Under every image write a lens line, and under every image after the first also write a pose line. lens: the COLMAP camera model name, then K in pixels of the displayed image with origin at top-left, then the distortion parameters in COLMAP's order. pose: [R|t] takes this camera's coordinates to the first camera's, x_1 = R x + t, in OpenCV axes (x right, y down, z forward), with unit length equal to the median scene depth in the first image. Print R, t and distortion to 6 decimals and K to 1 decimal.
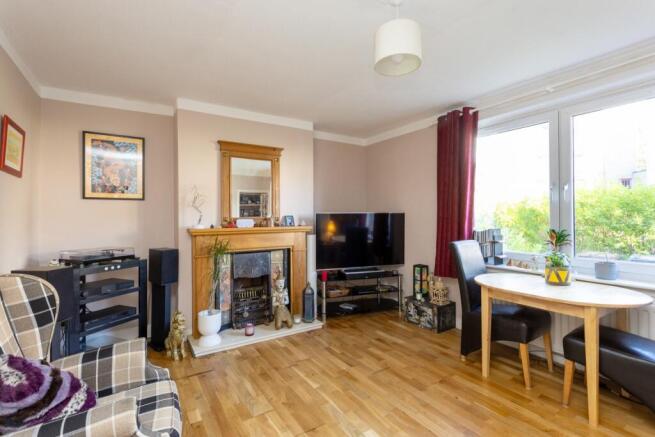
lens RADIAL K [[306.5, 0, 324.8], [0, 306.5, 216.5], [0, 0, 1]] dist [-0.002528, 0.002777]
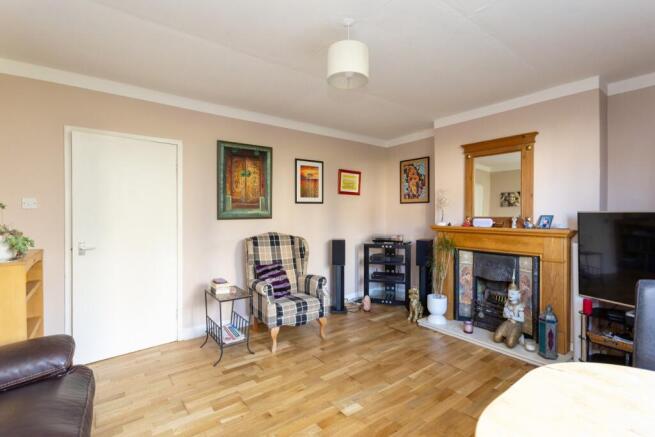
lens RADIAL K [[306.5, 0, 330.0], [0, 306.5, 217.1], [0, 0, 1]] dist [-0.002528, 0.002777]
pose [[0.086456, 0.017393, -0.996104, 0.688445], [-0.005245, 0.999842, 0.017003, -0.010231], [0.996242, 0.003755, 0.086534, 0.433472]]
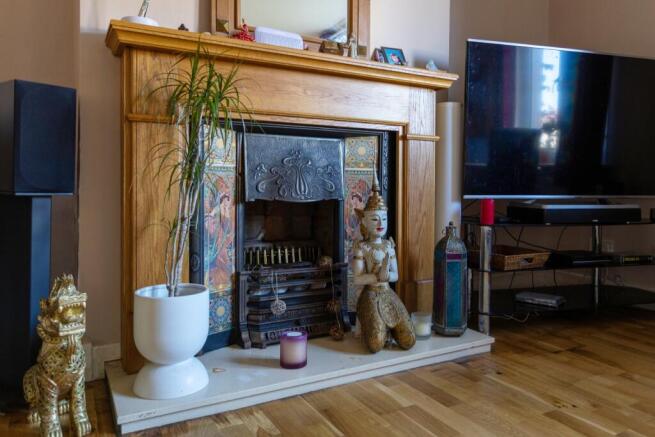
lens RADIAL K [[488.8, 0, 349.8], [0, 488.8, 205.5], [0, 0, 1]] dist [0.001366, 0.005895]
pose [[0.999420, 0.018074, -0.028871, -0.166150], [-0.016995, 0.999164, 0.037183, 0.186973], [0.029519, -0.036671, 0.998891, 0.465241]]
